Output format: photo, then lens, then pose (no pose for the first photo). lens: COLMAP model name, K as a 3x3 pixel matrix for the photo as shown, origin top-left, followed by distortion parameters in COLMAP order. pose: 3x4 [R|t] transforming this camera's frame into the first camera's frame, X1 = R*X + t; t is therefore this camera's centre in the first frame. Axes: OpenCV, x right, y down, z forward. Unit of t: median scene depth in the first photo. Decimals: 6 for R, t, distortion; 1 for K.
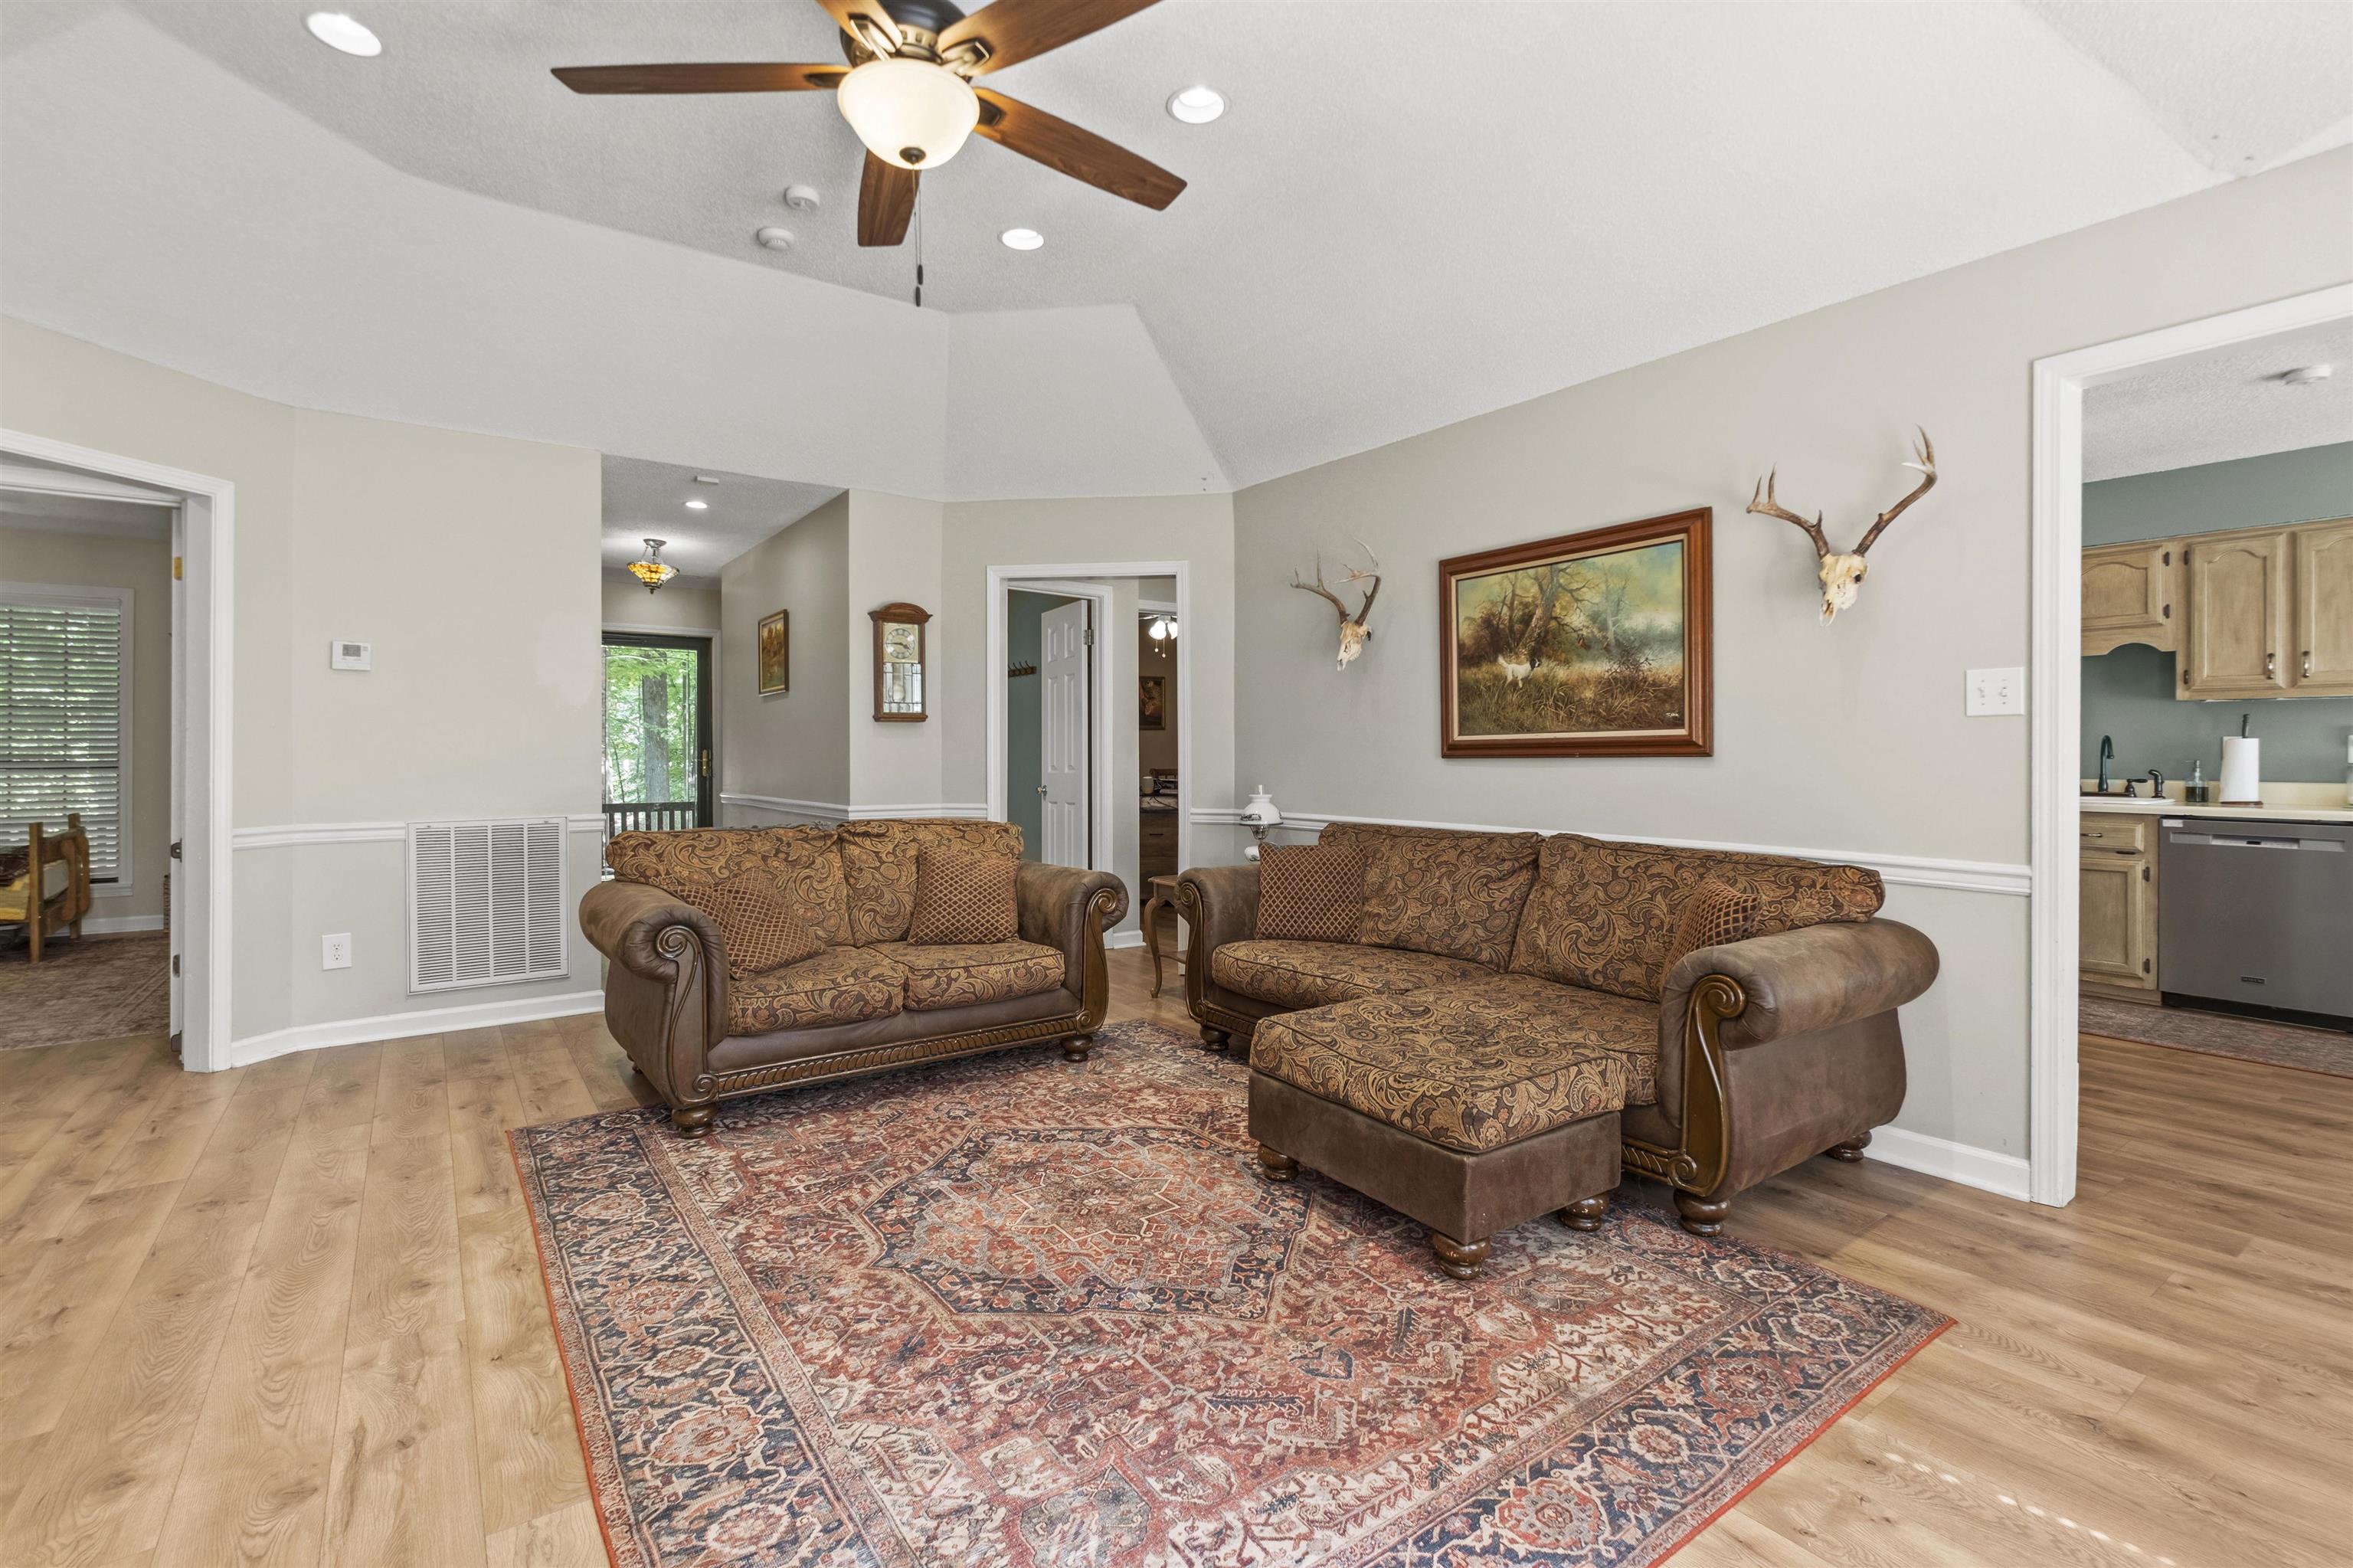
lens RADIAL K [[1047.5, 0, 1177.5], [0, 1047.5, 749.5], [0, 0, 1]] dist [0.008264, -0.005380]
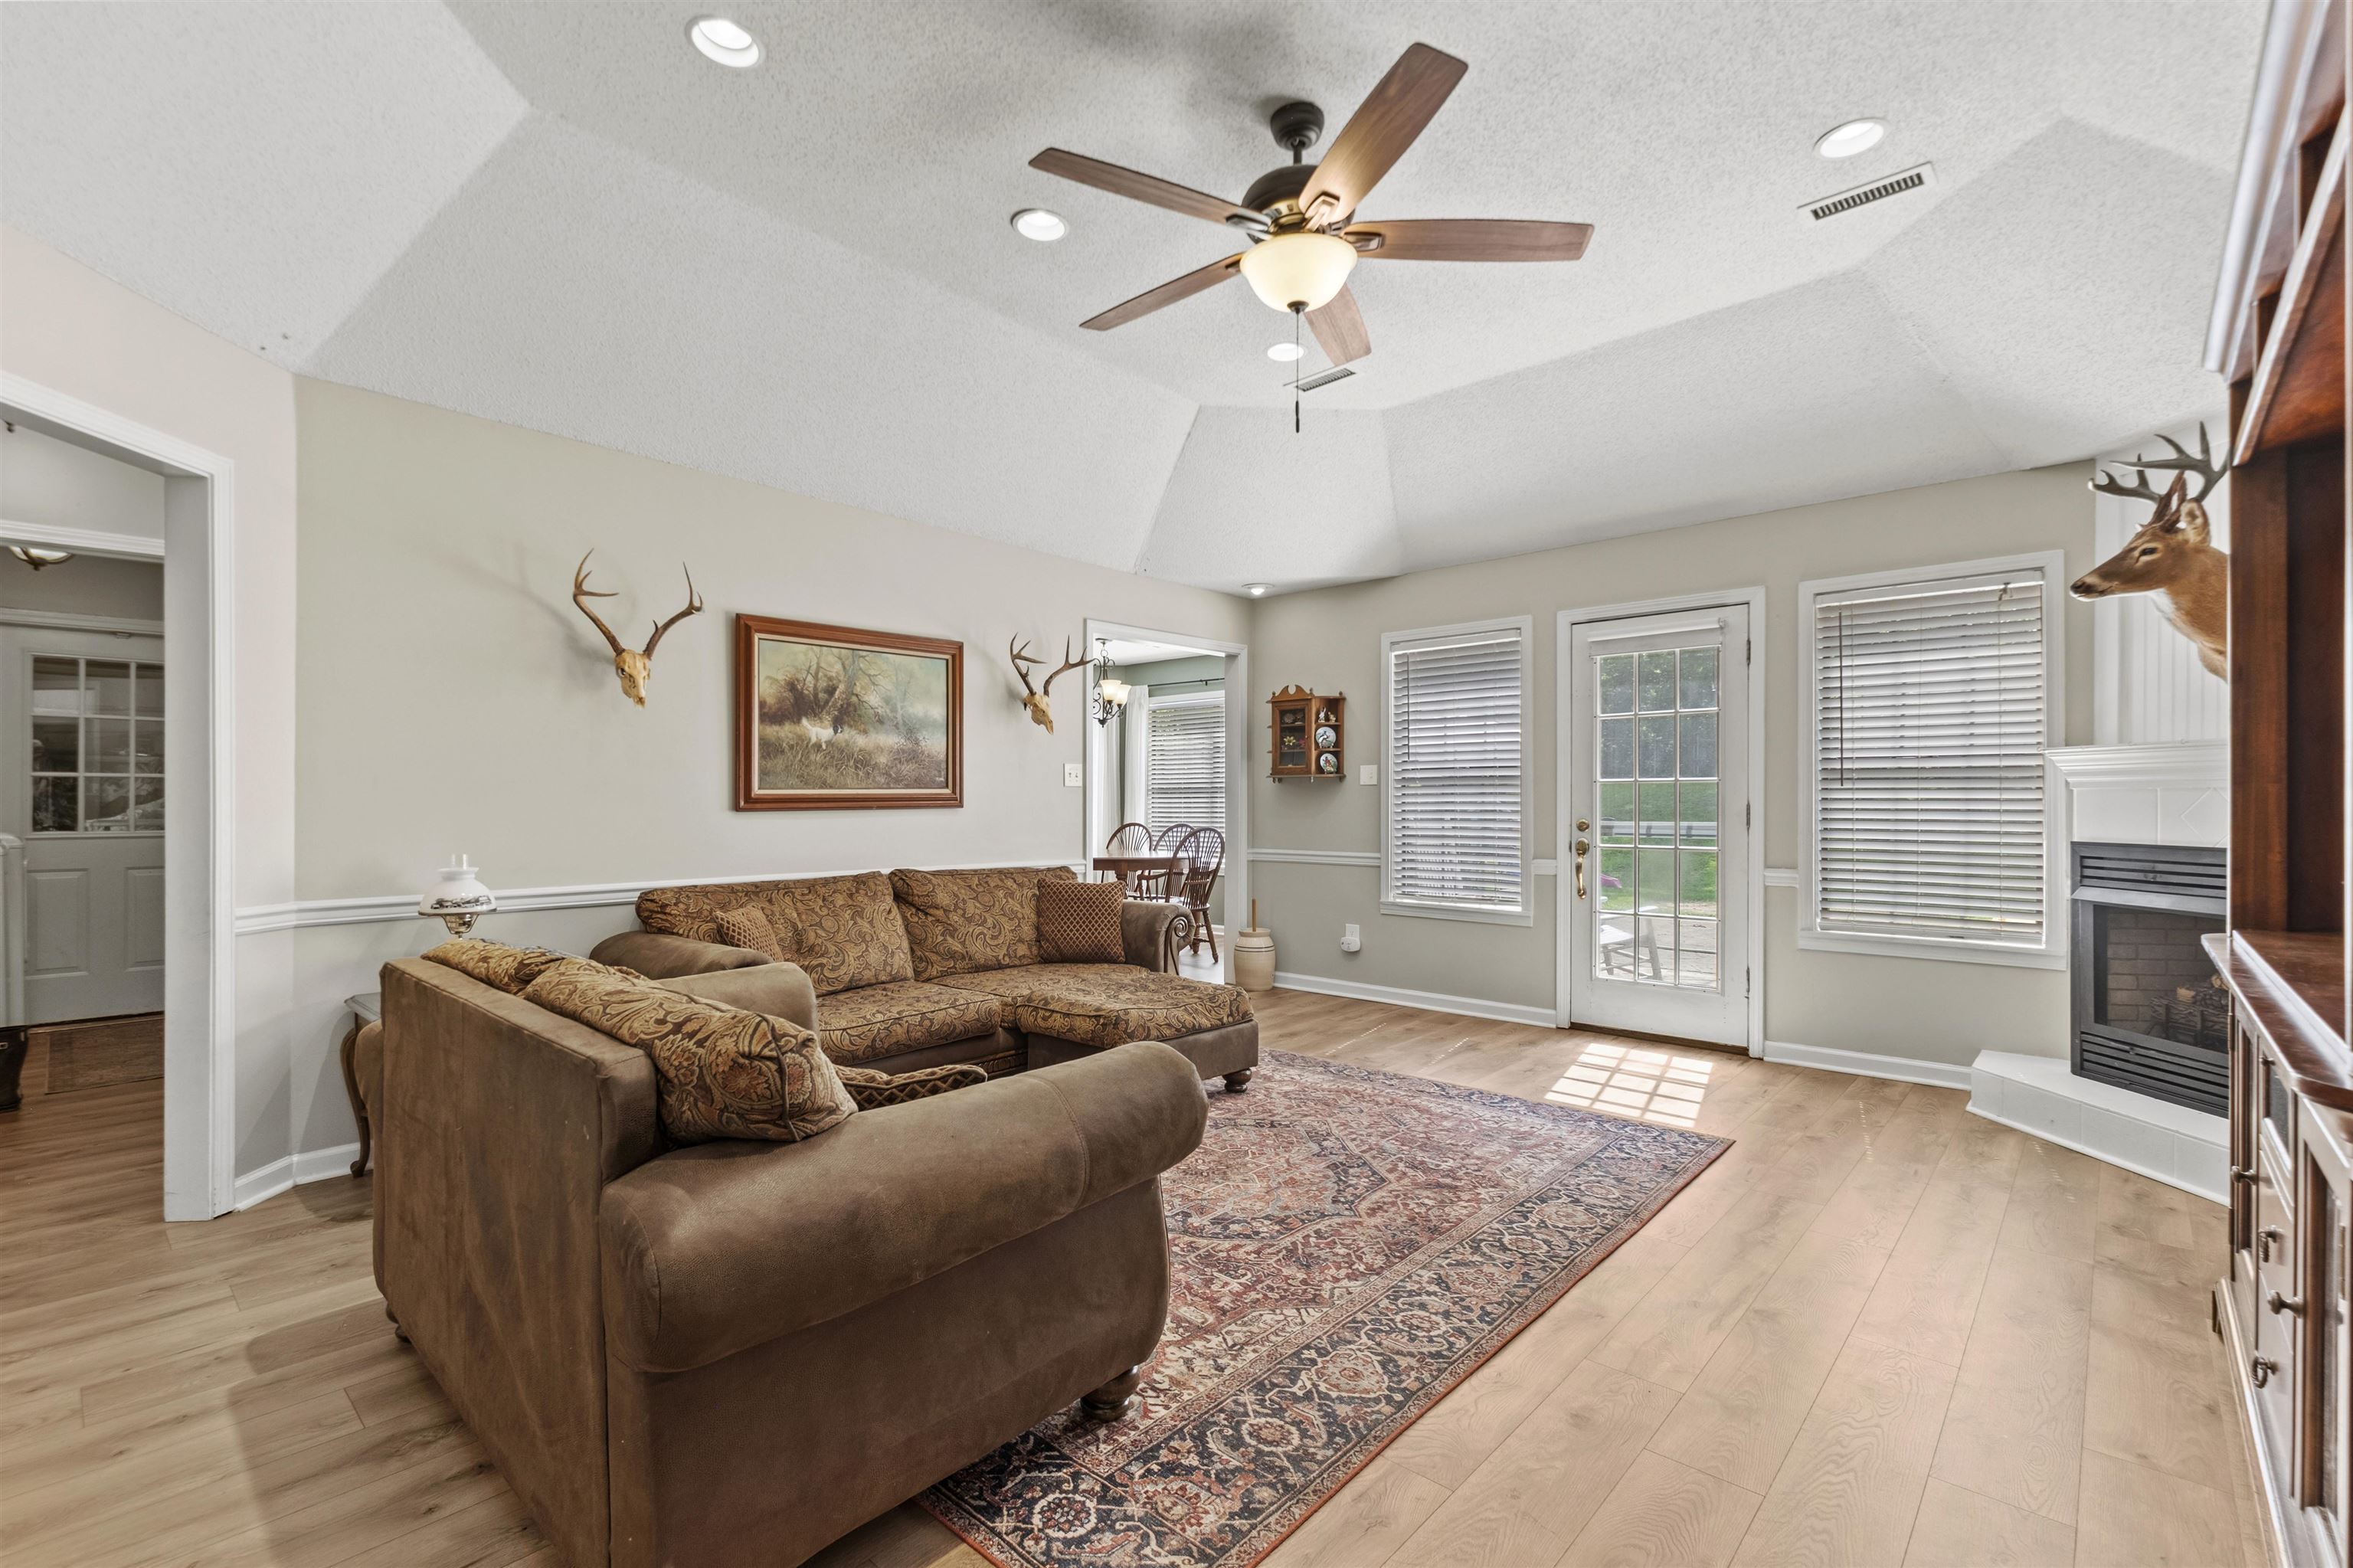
lens RADIAL K [[1047.5, 0, 1154.2], [0, 1047.5, 792.5], [0, 0, 1]] dist [0.008264, -0.005380]
pose [[-0.193717, 0.008729, 0.981019, -1.104200], [-0.000924, 0.999958, -0.009080, -0.001907], [-0.981057, -0.002665, -0.193700, 1.106796]]
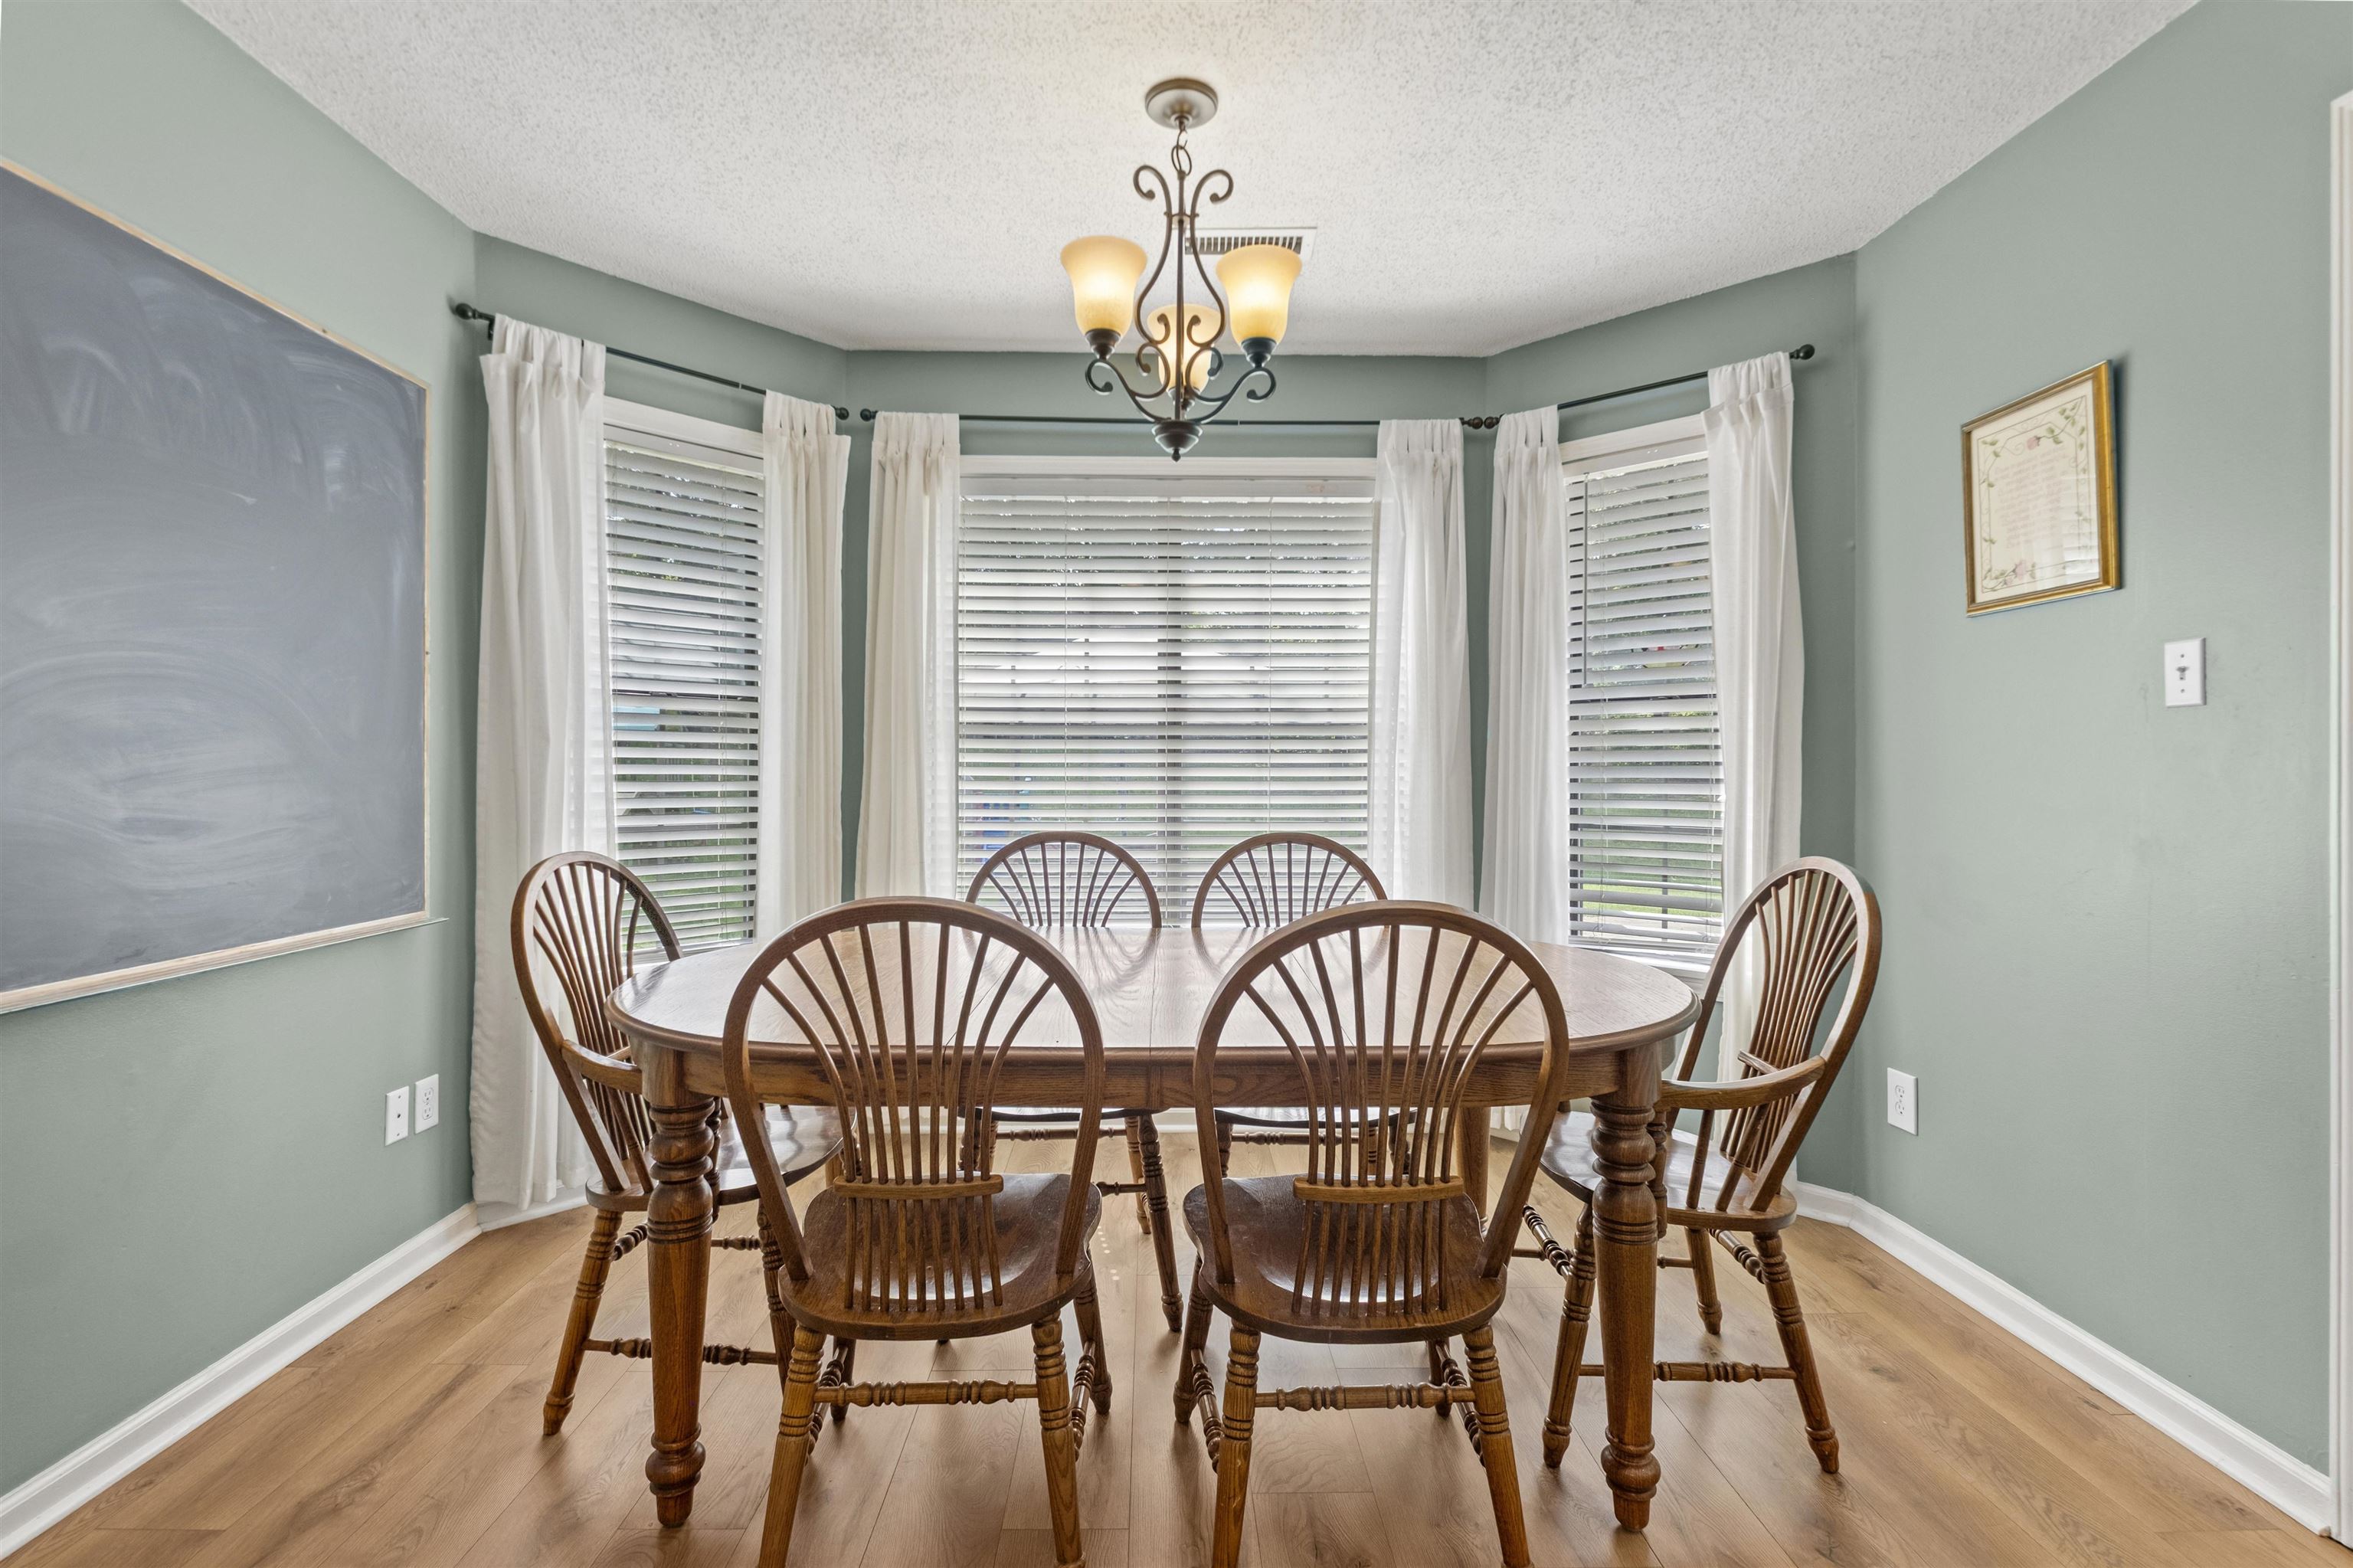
lens RADIAL K [[1047.5, 0, 1172.3], [0, 1047.5, 770.1], [0, 0, 1]] dist [0.008264, -0.005380]
pose [[-0.827953, -0.004636, 0.560778, 1.176458], [-0.005888, 0.999983, -0.000428, 0.004682], [-0.560766, -0.003656, -0.827966, 1.275959]]
